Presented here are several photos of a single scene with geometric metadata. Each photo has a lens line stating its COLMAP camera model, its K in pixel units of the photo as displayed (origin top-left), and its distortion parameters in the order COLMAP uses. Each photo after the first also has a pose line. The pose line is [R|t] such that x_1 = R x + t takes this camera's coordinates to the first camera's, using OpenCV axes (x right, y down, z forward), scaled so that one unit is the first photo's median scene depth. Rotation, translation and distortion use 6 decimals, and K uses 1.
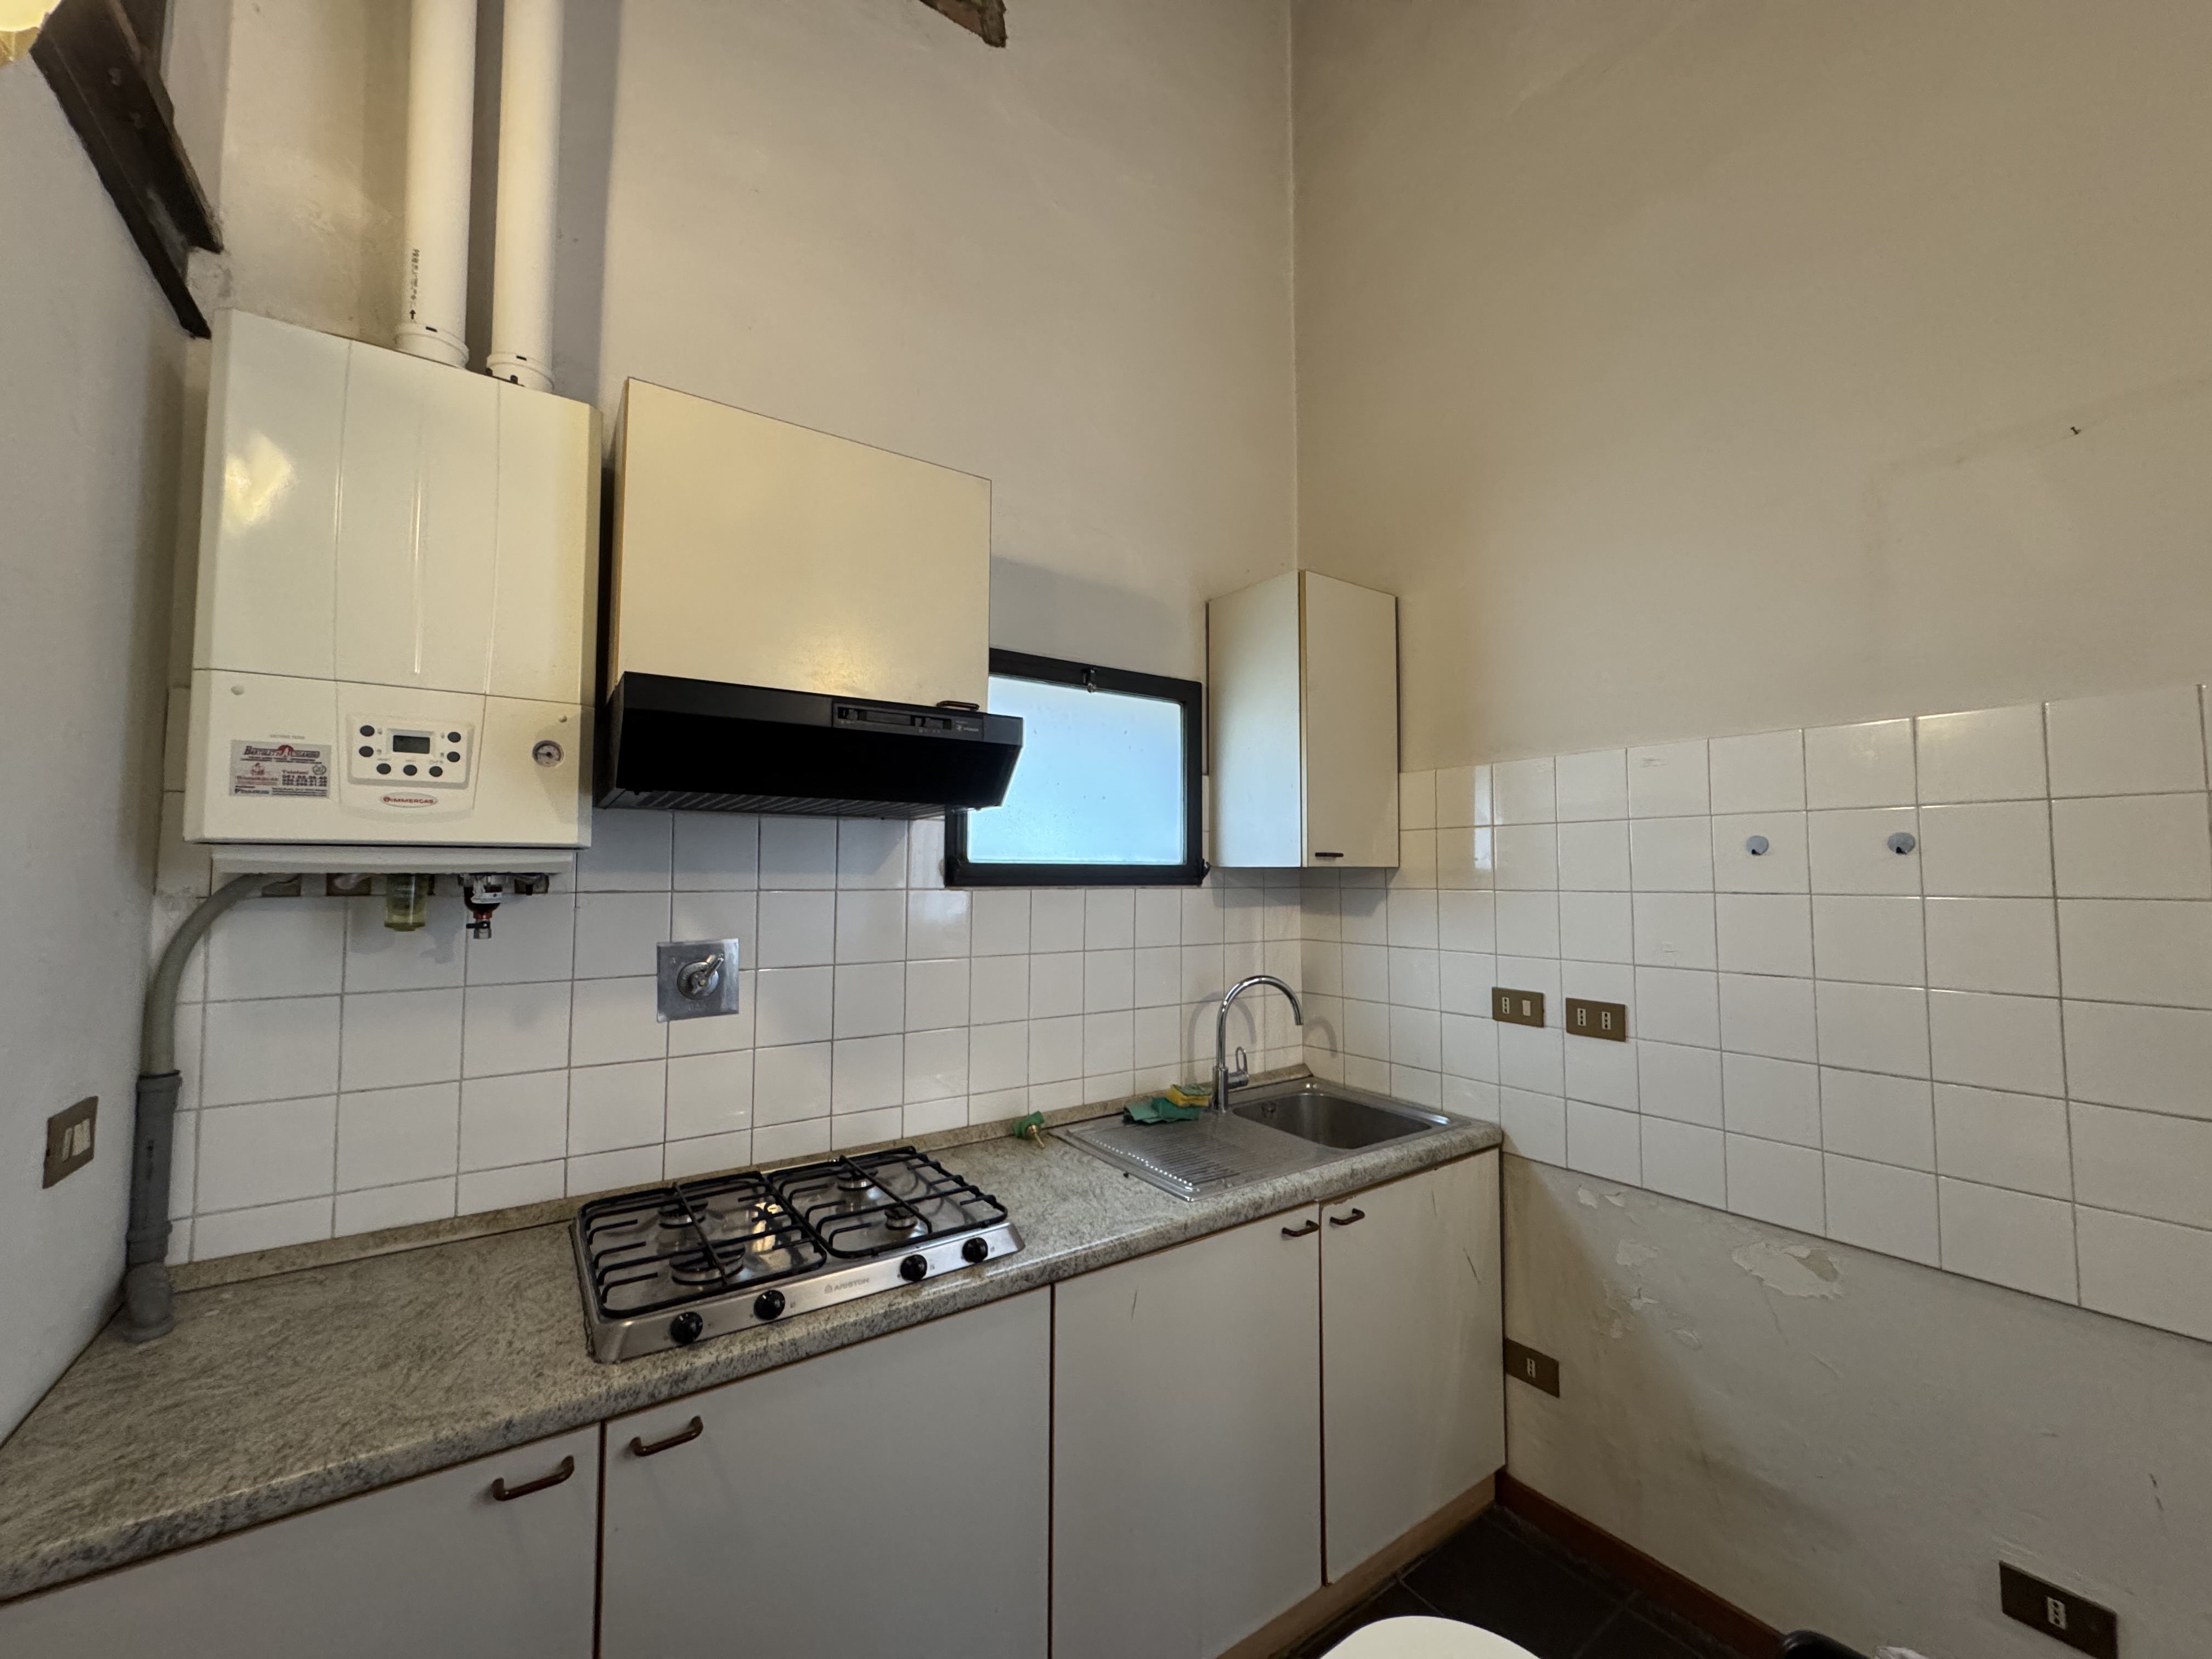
lens RADIAL K [[877.7, 0, 1104.8], [0, 877.7, 828.8], [0, 0, 1]] dist [-0.001965, 0.000335]
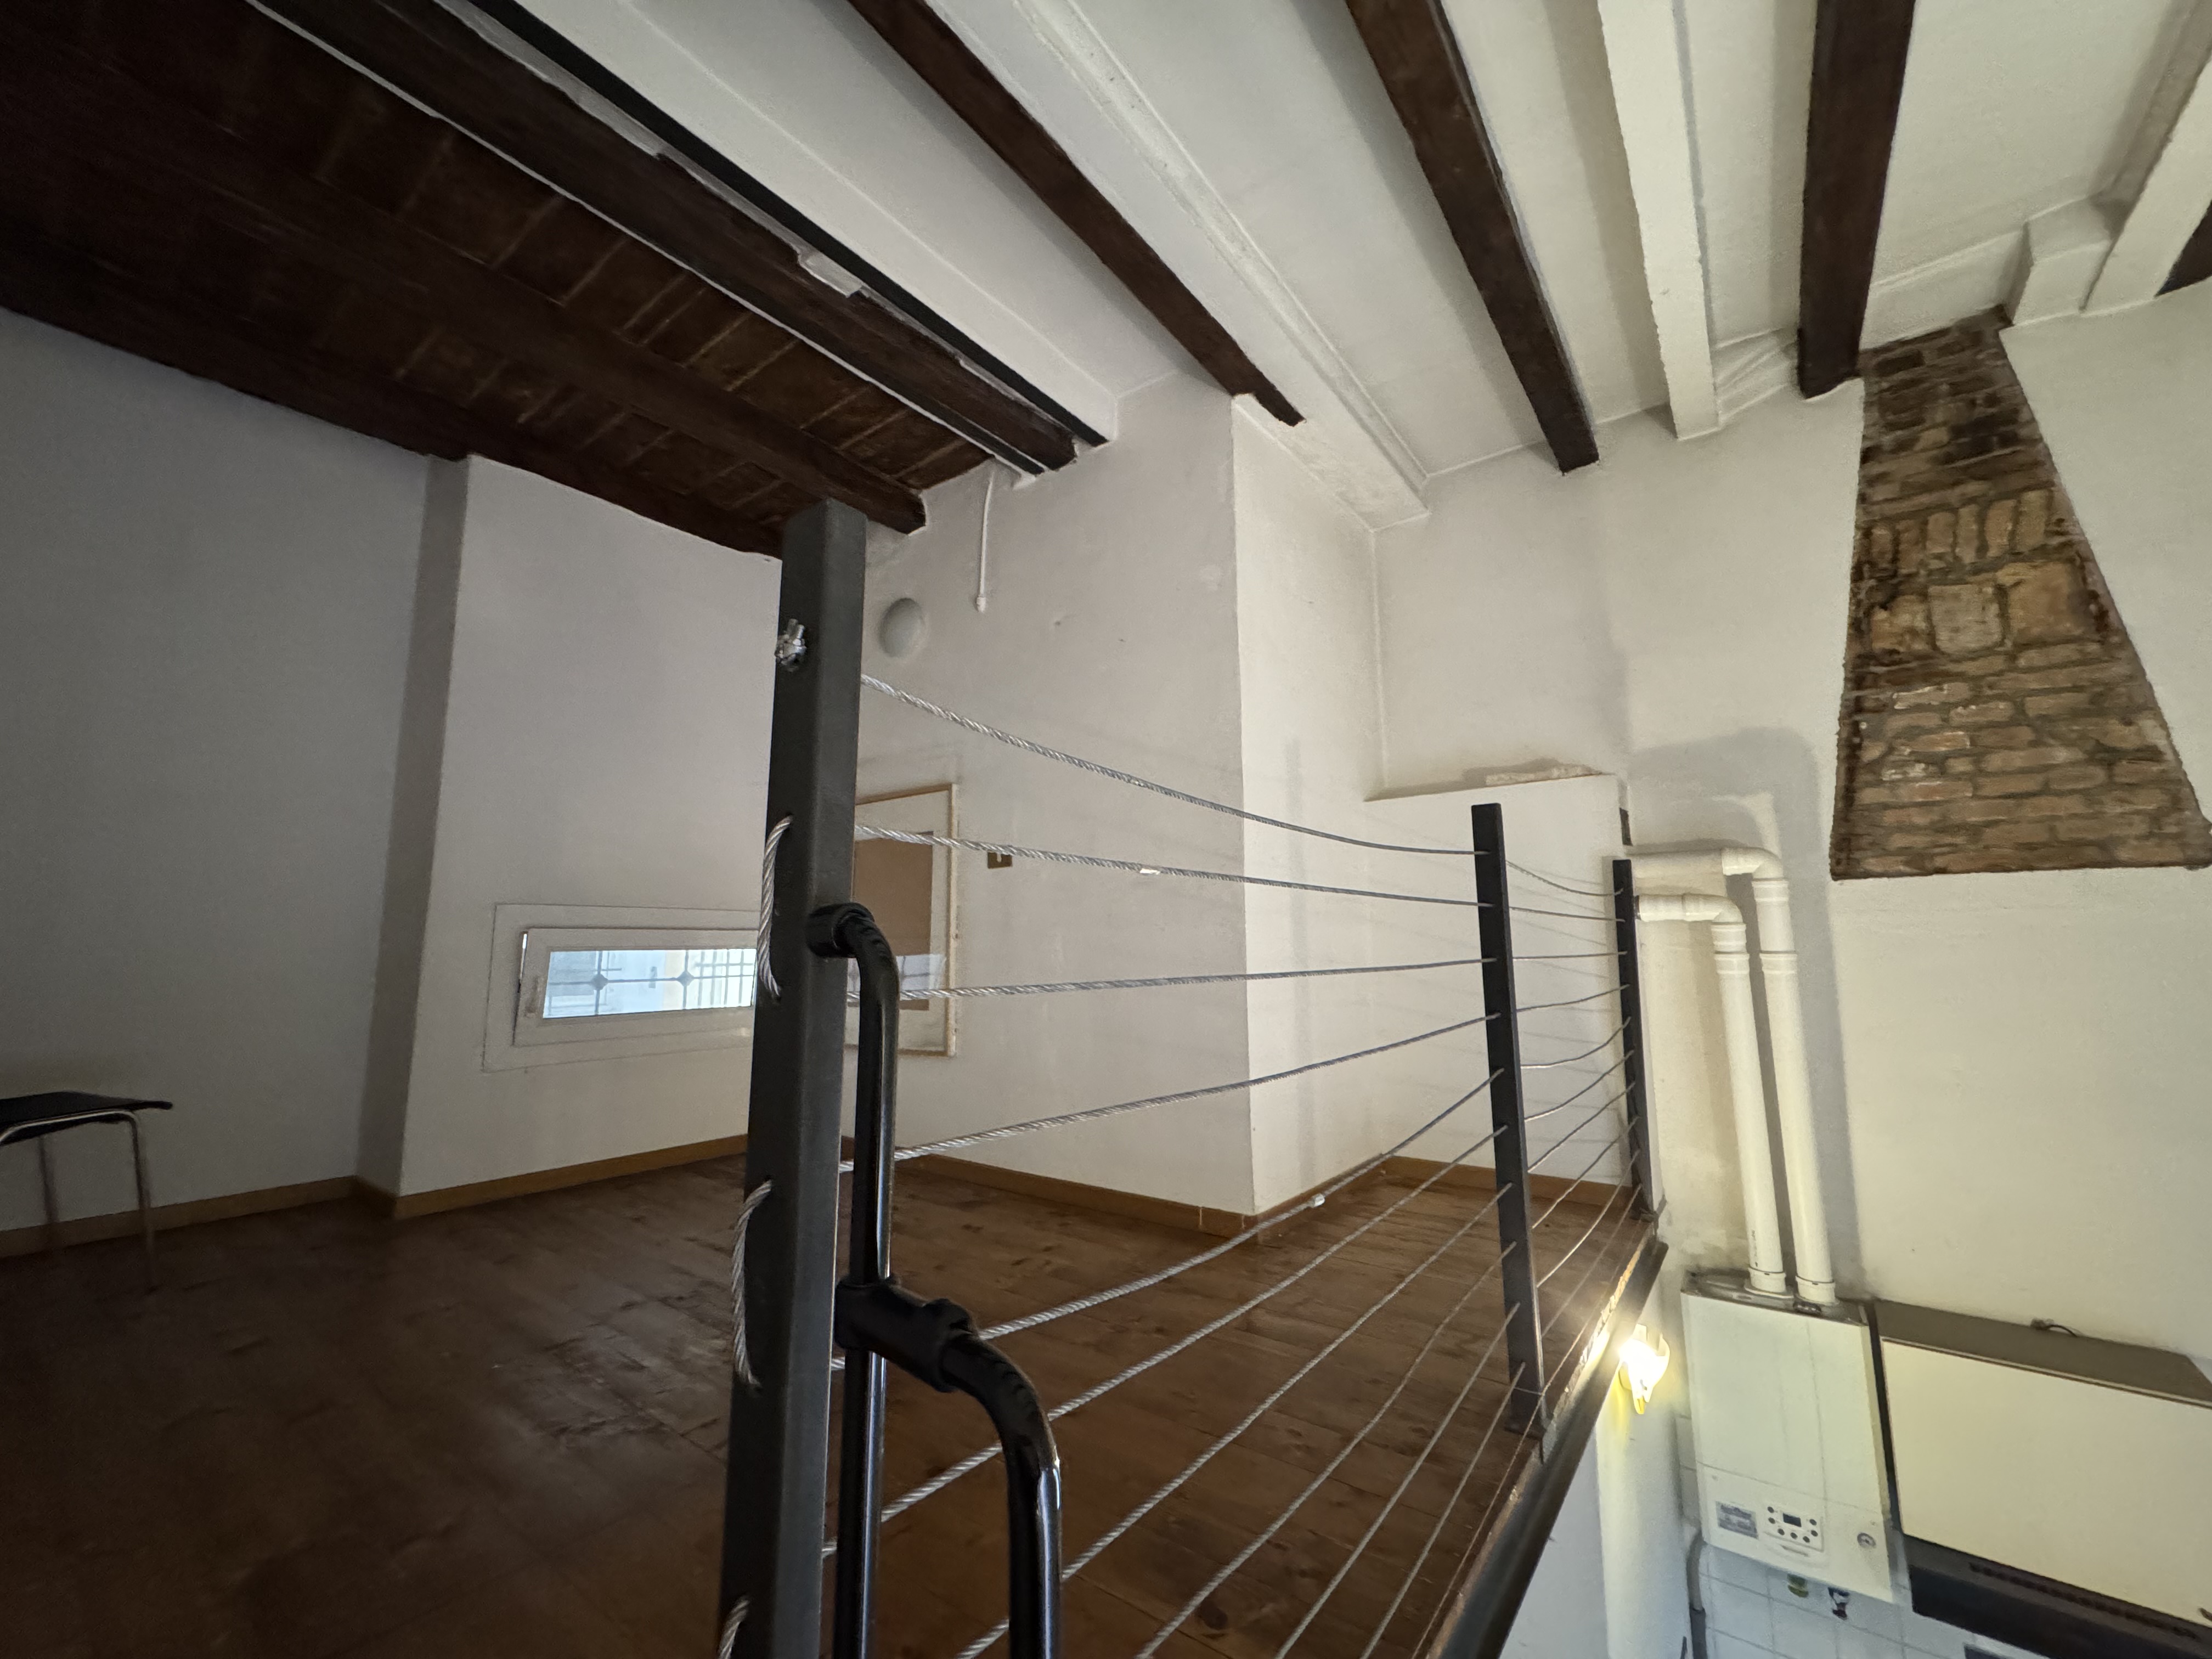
lens RADIAL K [[877.7, 0, 1108.5], [0, 877.7, 827.2], [0, 0, 1]] dist [-0.001965, 0.000335]
pose [[0.305970, -0.133010, -0.942704, 0.550224], [0.059567, 0.990927, -0.120481, -0.993502], [0.950176, -0.019290, 0.311117, -0.714199]]
